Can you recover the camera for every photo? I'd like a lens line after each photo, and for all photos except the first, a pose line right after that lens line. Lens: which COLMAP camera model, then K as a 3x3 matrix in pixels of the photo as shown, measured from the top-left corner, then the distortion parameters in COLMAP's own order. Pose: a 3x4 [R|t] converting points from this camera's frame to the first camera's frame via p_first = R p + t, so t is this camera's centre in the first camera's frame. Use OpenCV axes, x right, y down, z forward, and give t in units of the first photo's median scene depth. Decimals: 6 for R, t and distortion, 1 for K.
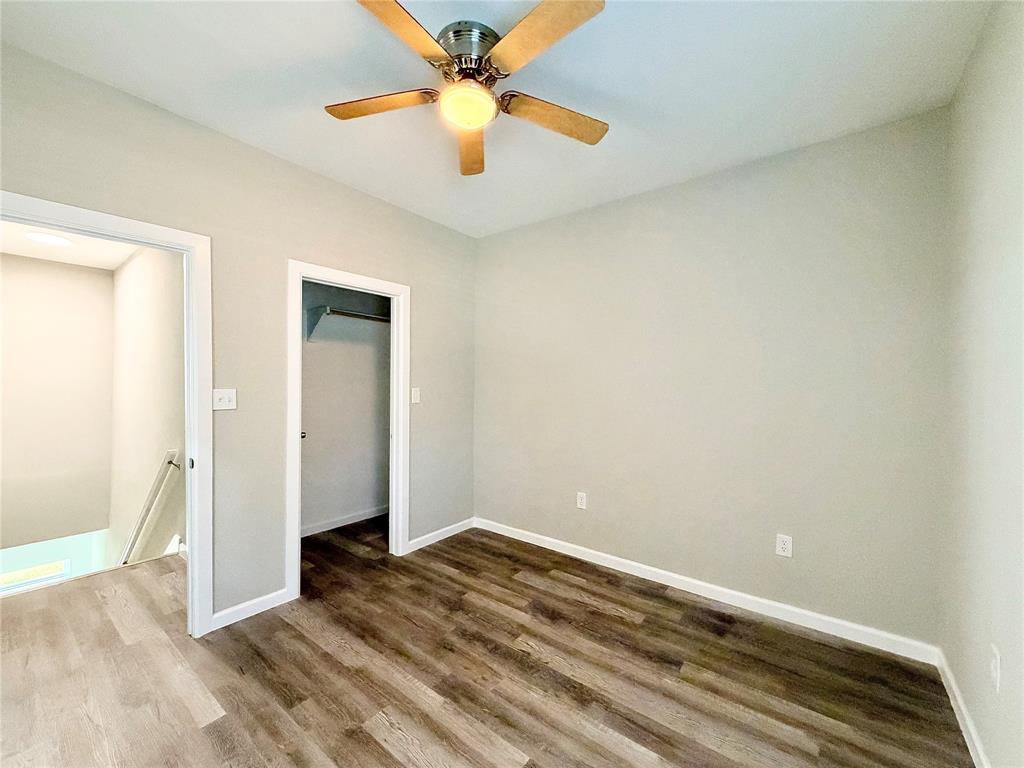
lens RADIAL K [[413.7, 0, 508.1], [0, 413.7, 385.5], [0, 0, 1]] dist [-0.000489, 0.000238]
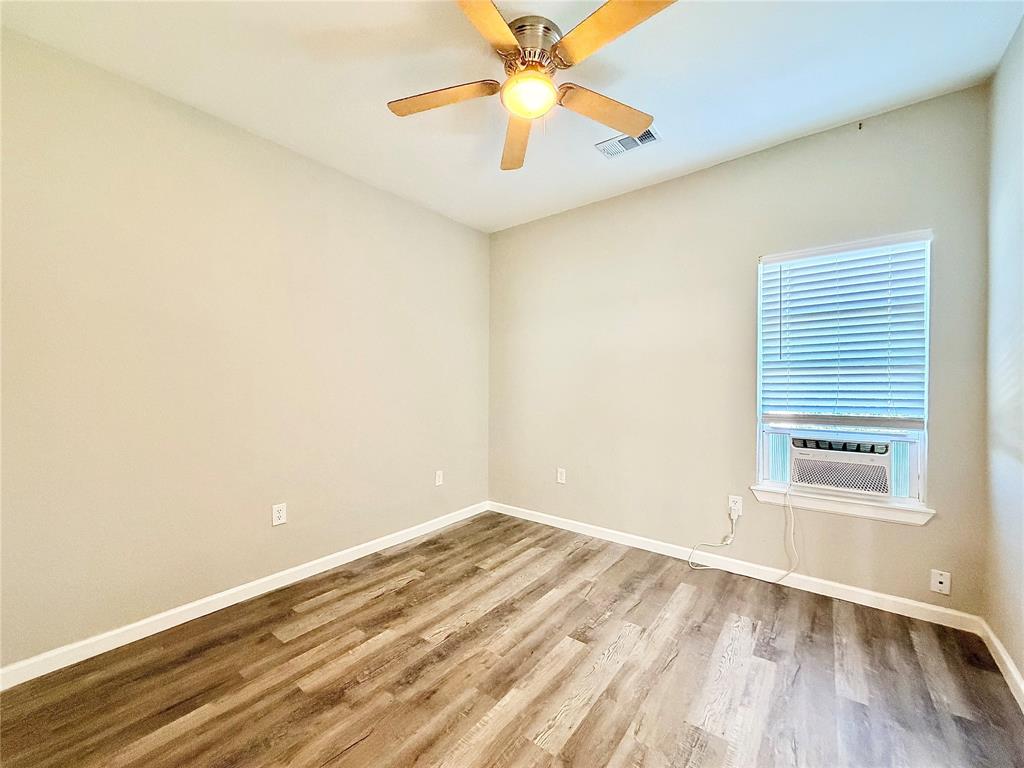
lens RADIAL K [[413.7, 0, 508.1], [0, 413.7, 385.5], [0, 0, 1]] dist [-0.000489, 0.000238]
pose [[-0.007122, -0.016369, 0.999841, -0.836130], [0.003656, 0.999859, 0.016396, 0.026836], [-0.999968, 0.003772, -0.007061, 0.768741]]
